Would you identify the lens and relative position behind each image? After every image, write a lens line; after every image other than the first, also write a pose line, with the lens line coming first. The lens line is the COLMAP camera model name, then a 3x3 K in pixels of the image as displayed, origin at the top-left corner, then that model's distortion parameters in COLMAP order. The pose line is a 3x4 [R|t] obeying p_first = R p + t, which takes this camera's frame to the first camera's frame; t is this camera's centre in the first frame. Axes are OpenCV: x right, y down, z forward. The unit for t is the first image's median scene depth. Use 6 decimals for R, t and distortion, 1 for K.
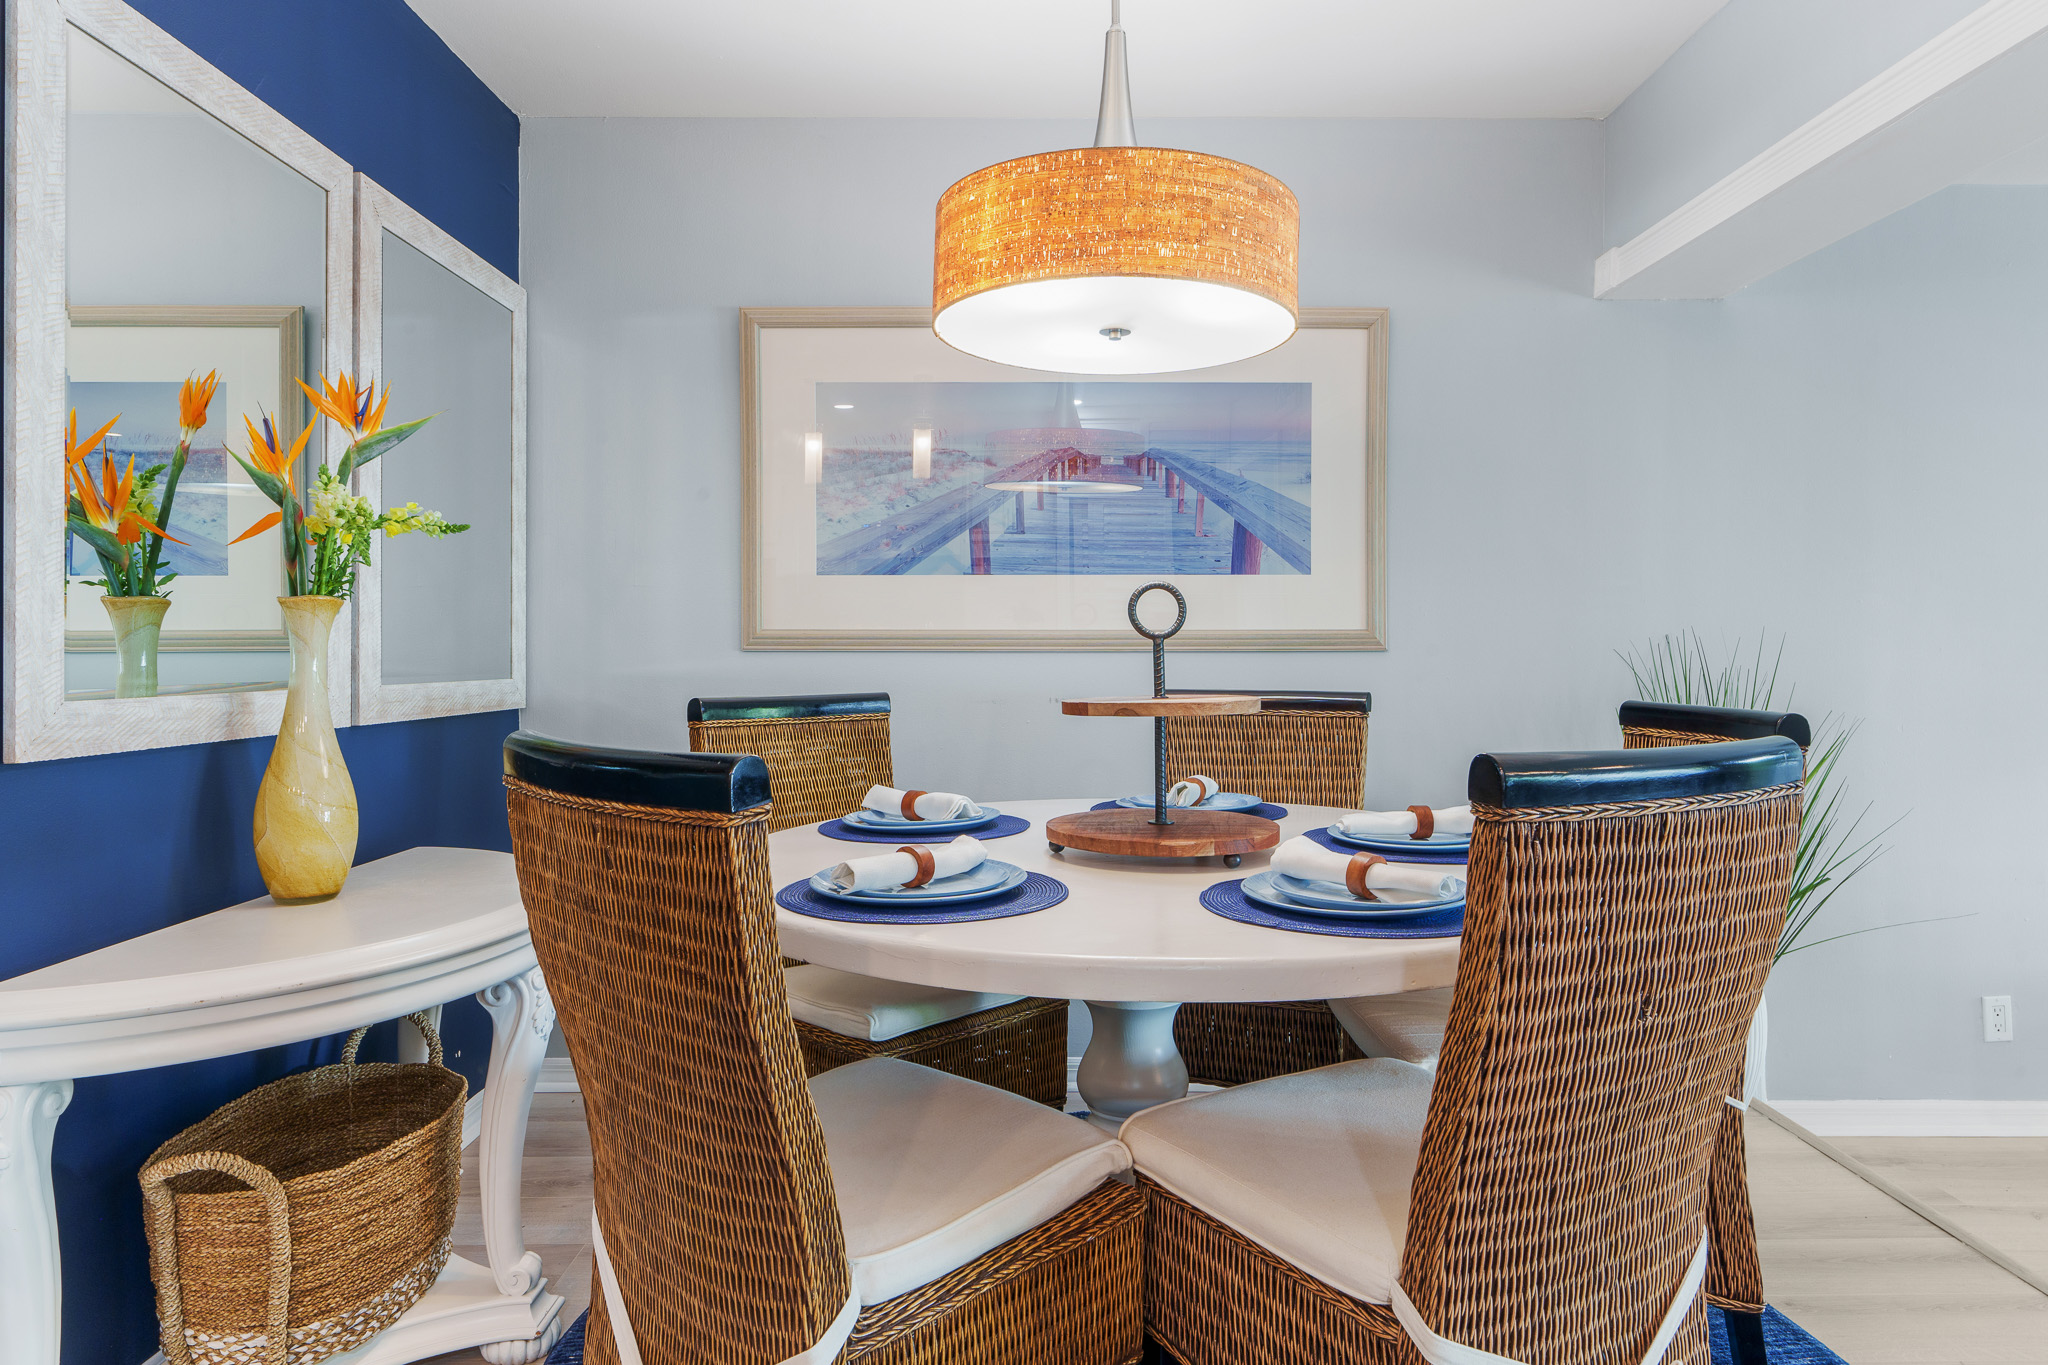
lens RADIAL K [[1199.3, 0, 1036.8], [0, 1199.3, 645.7], [0, 0, 1]] dist [0.001377, -0.001339]
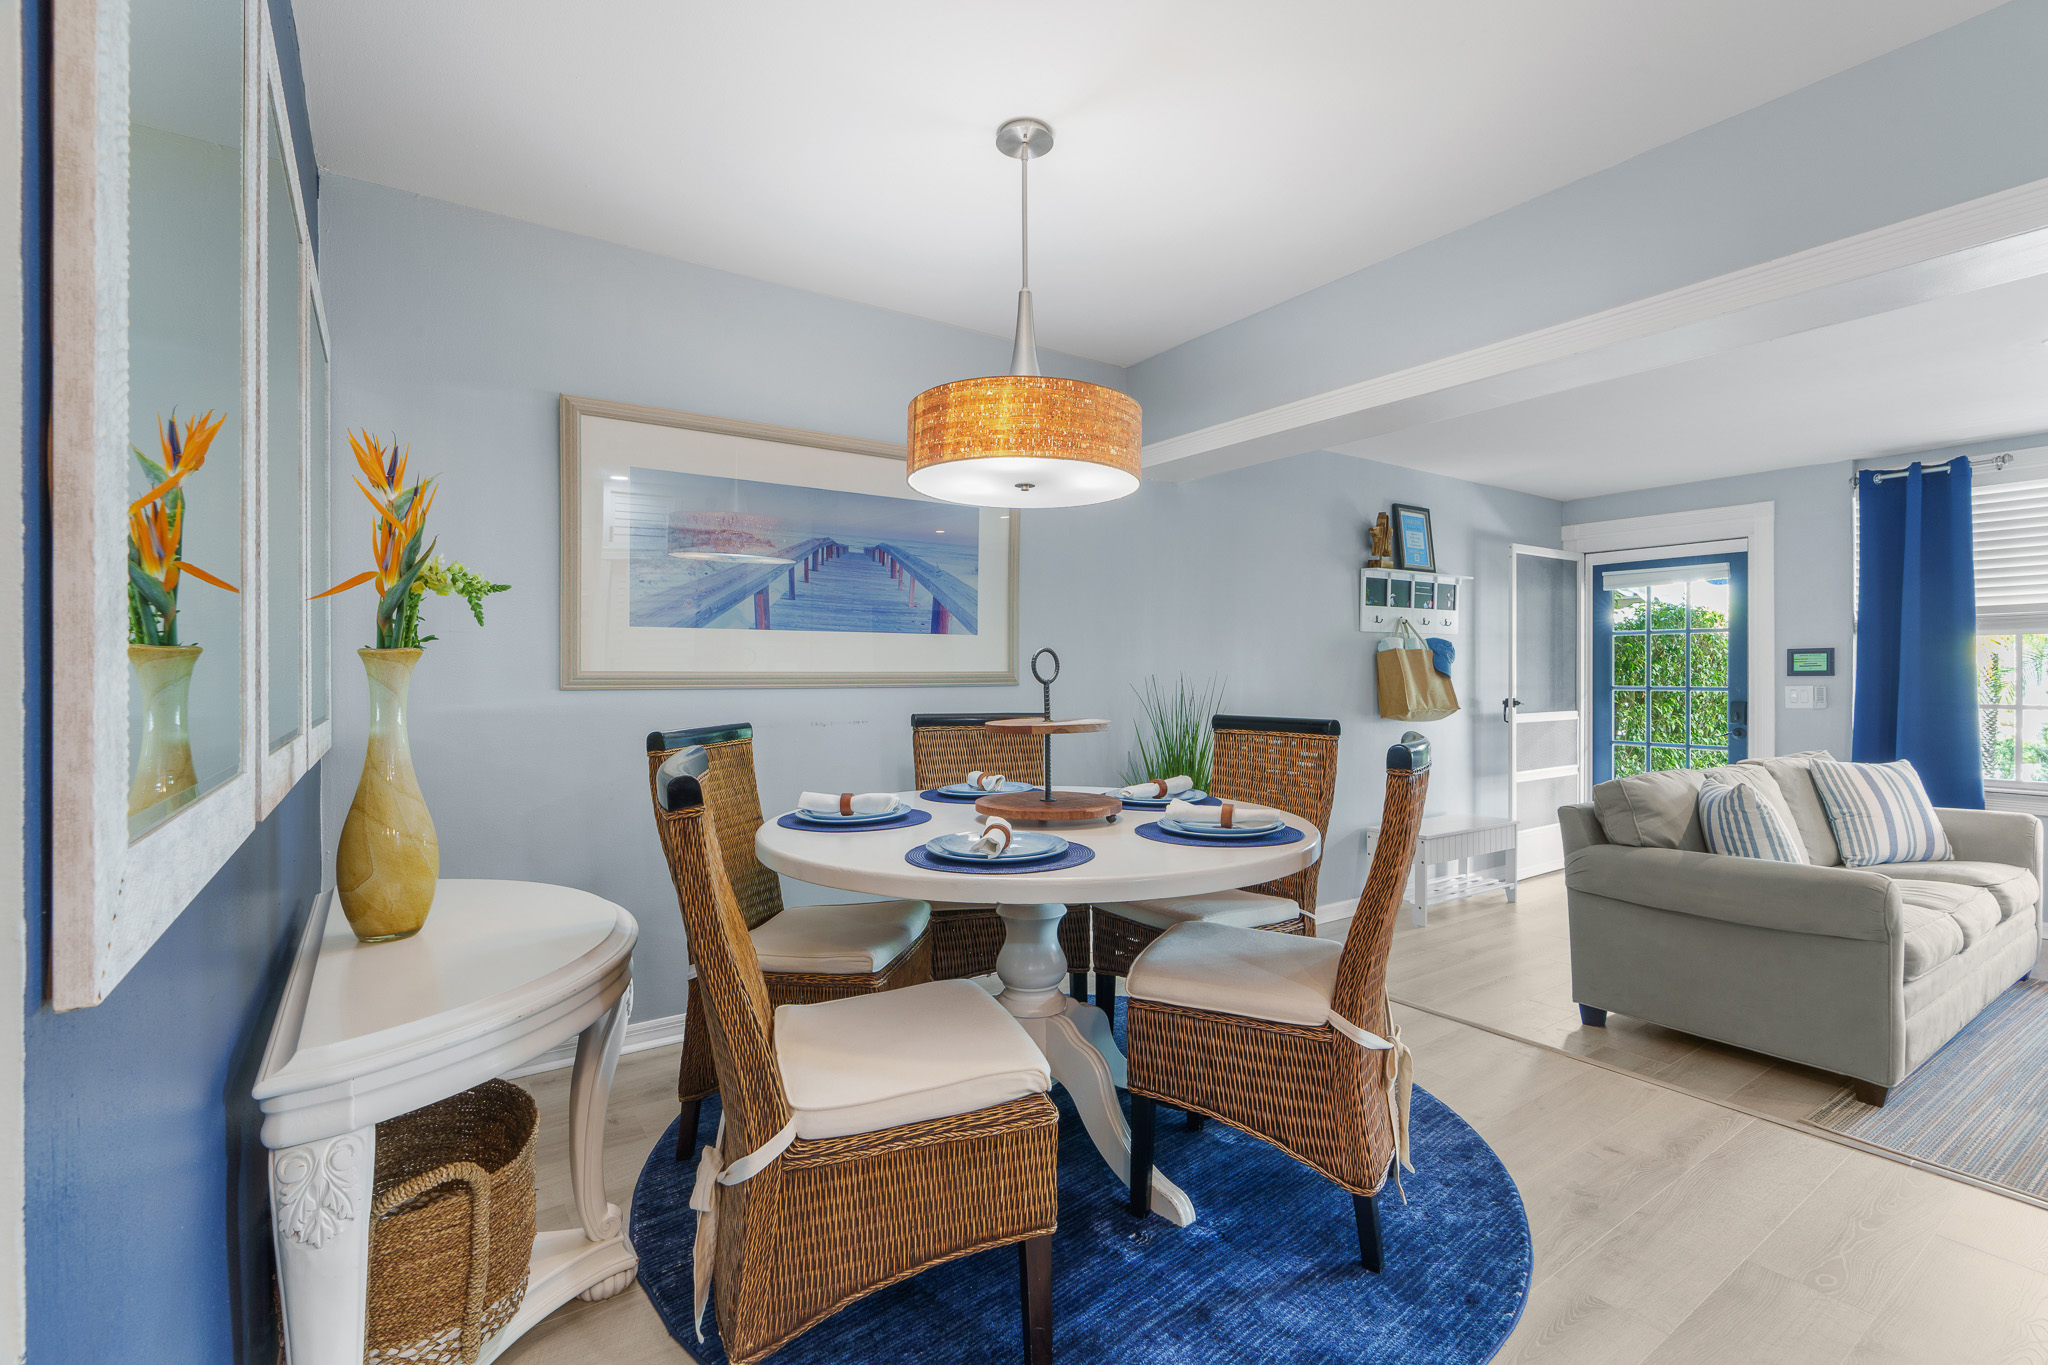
lens RADIAL K [[932.4, 0, 1018.2], [0, 932.4, 674.1], [0, 0, 1]] dist [-0.008843, 0.000545]
pose [[0.822568, -0.001216, 0.568665, -0.611162], [-0.000111, 0.999997, 0.002300, -0.020136], [-0.568666, -0.001955, 0.822566, 0.013539]]
